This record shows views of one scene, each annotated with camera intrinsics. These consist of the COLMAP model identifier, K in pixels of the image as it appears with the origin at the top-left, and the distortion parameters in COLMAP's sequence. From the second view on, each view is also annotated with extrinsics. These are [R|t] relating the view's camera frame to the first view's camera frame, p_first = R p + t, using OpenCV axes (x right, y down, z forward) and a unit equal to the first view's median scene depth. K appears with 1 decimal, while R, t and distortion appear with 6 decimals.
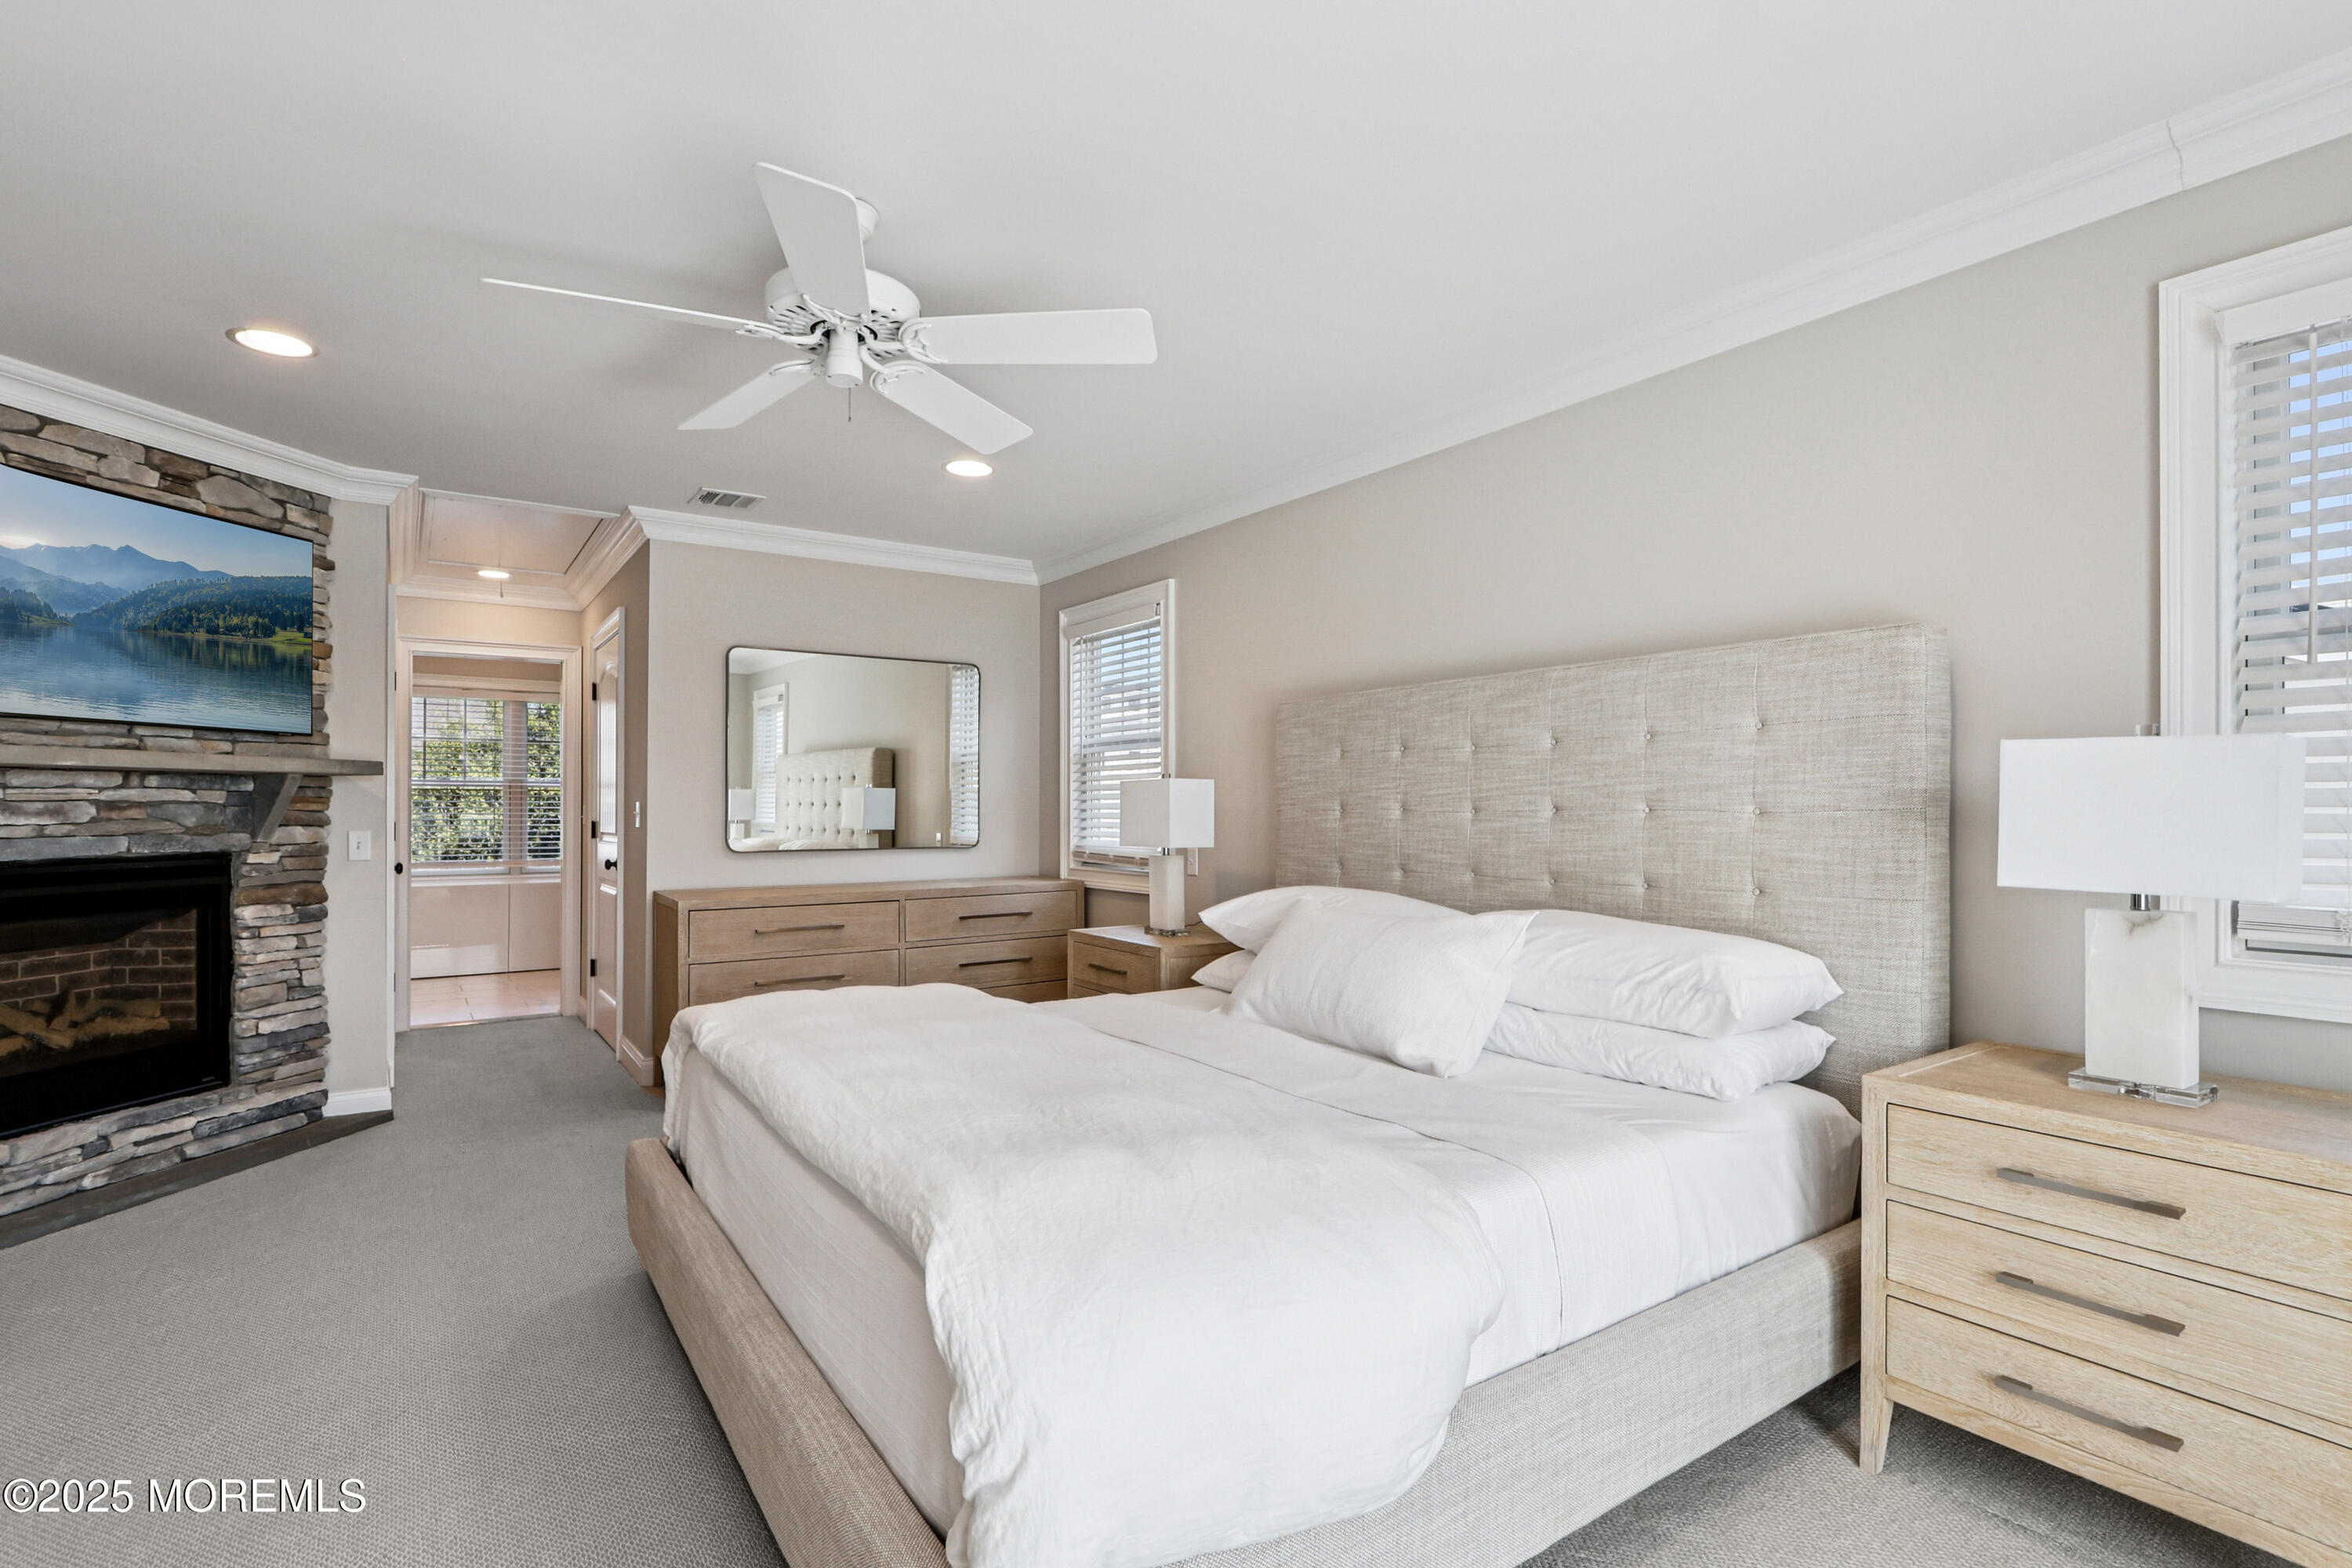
lens RADIAL K [[1102.4, 0, 1174.3], [0, 1102.4, 804.8], [0, 0, 1]] dist [-0.020637, 0.006036]
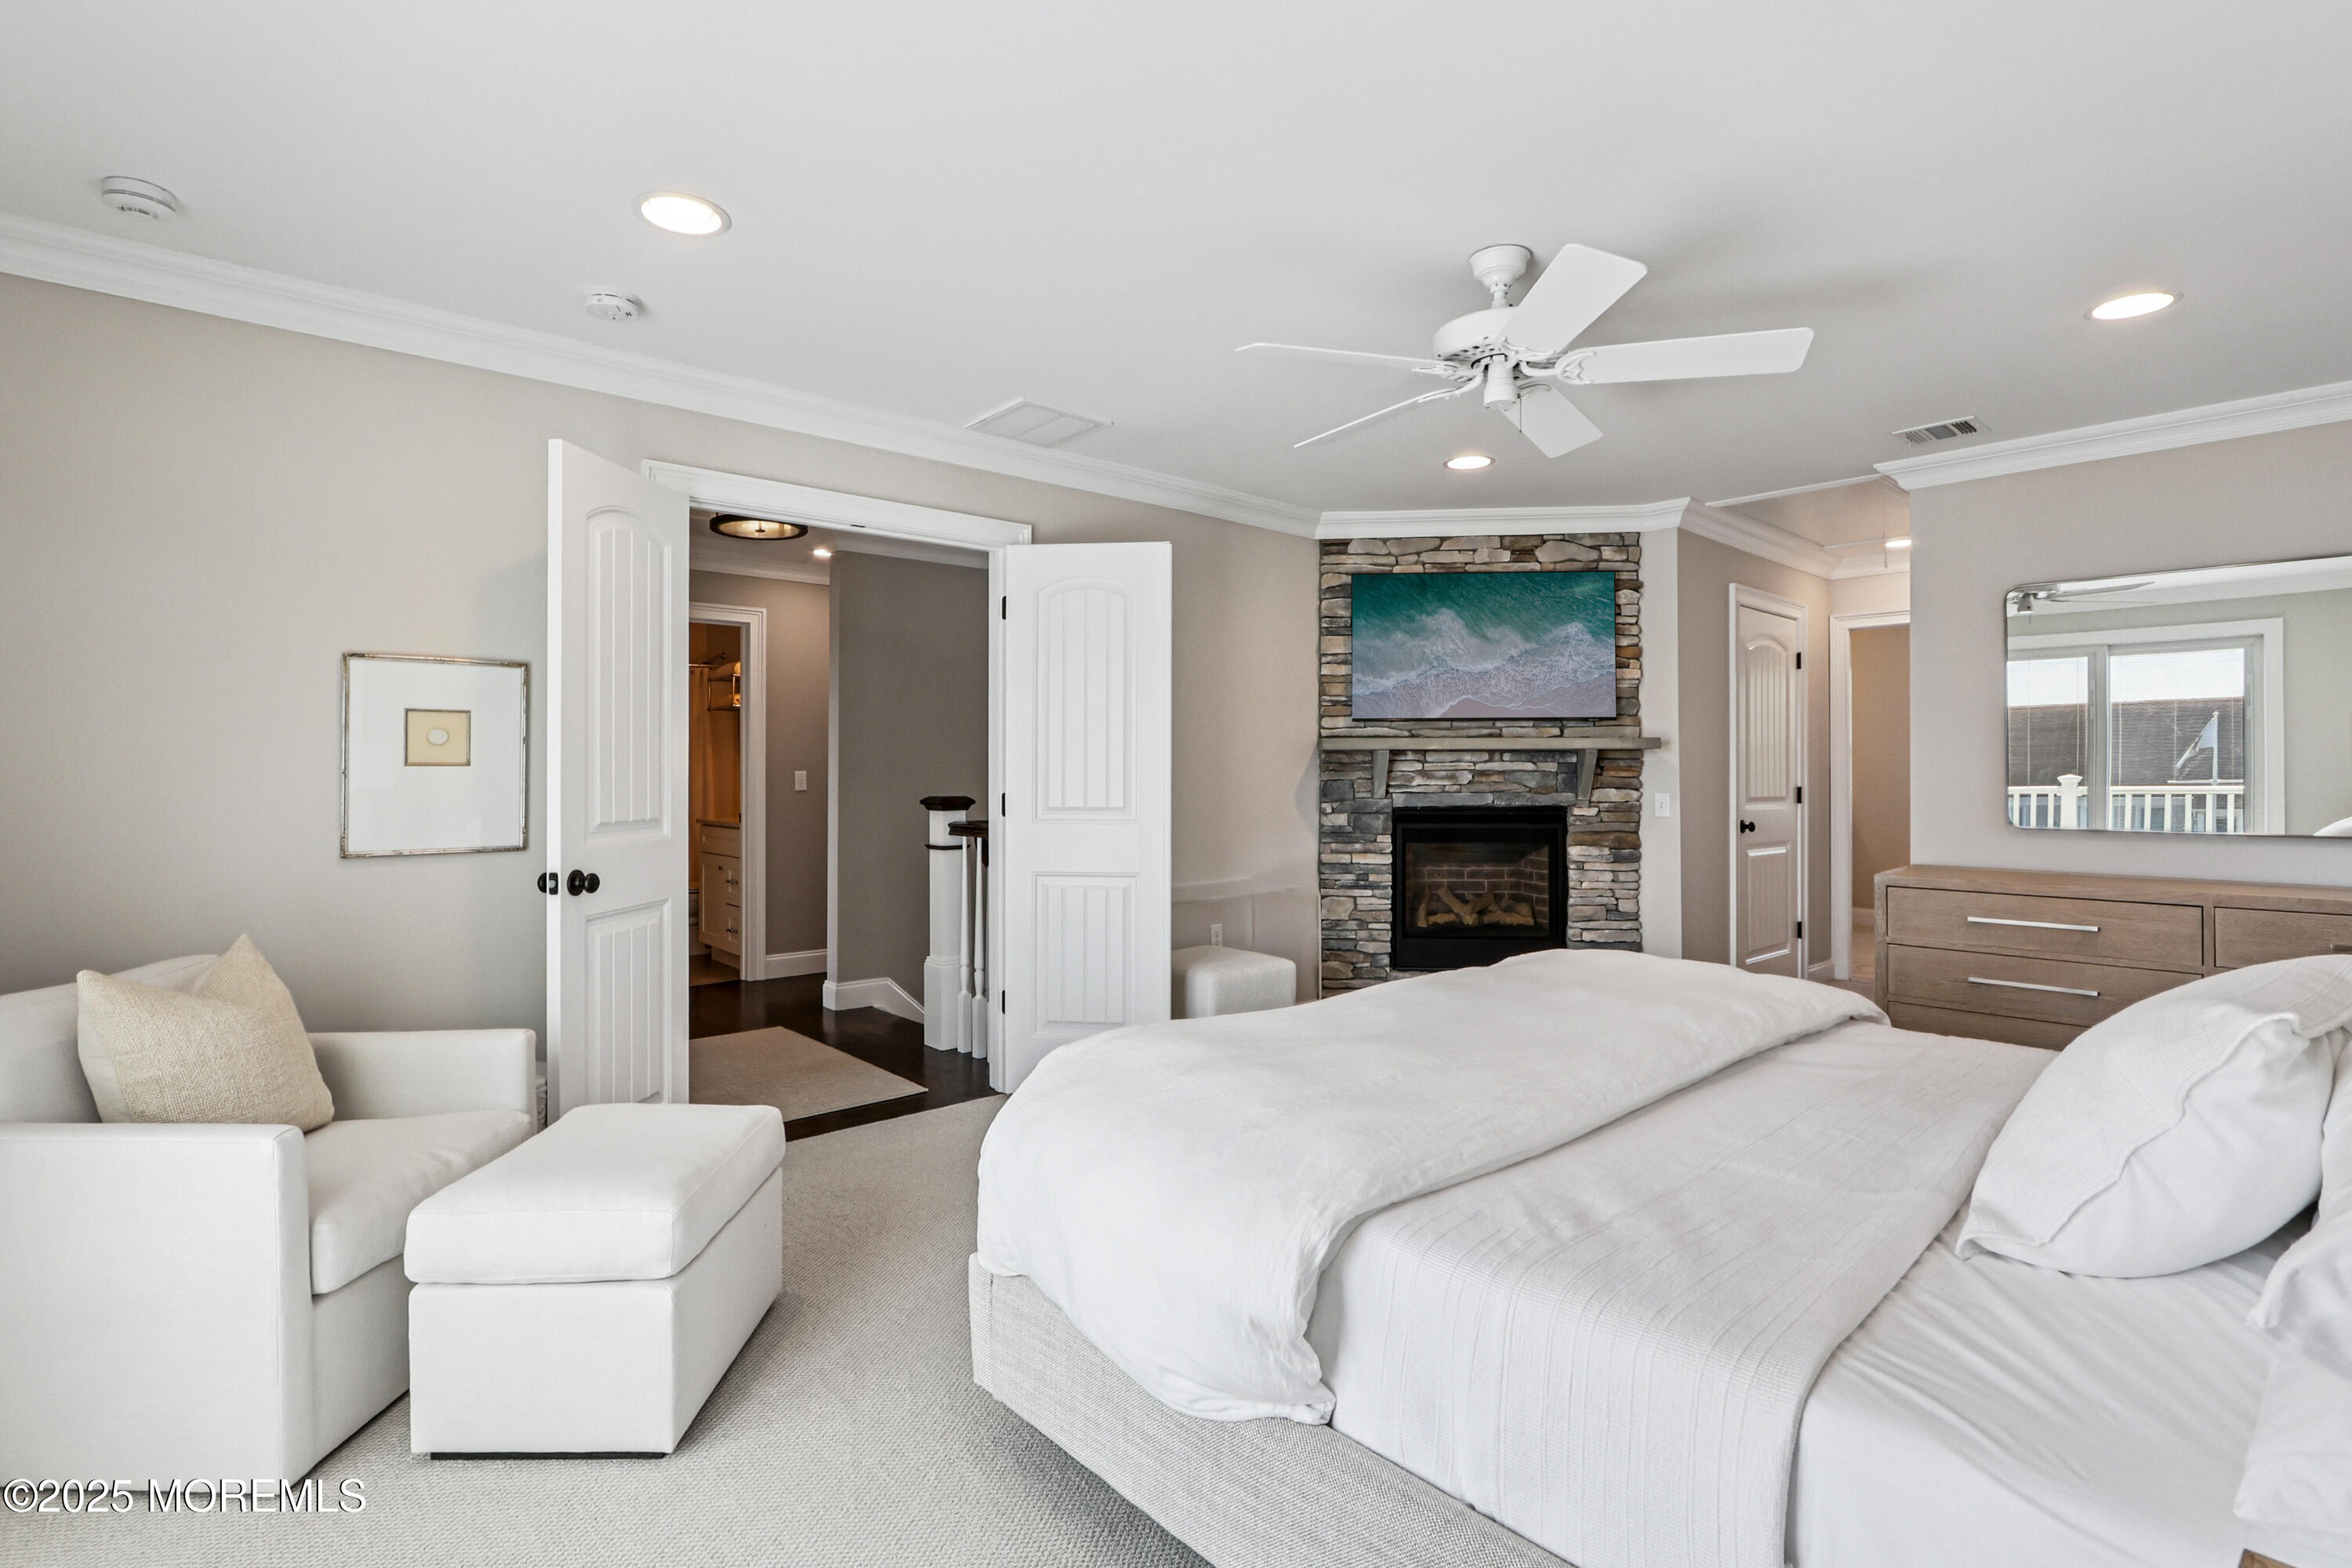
lens RADIAL K [[1102.4, 0, 1197.2], [0, 1102.4, 761.2], [0, 0, 1]] dist [-0.020637, 0.006036]
pose [[0.145210, -0.008133, -0.989367, 0.467759], [0.002493, 0.999966, -0.007854, -0.004756], [0.989398, -0.001326, 0.145225, 0.331425]]
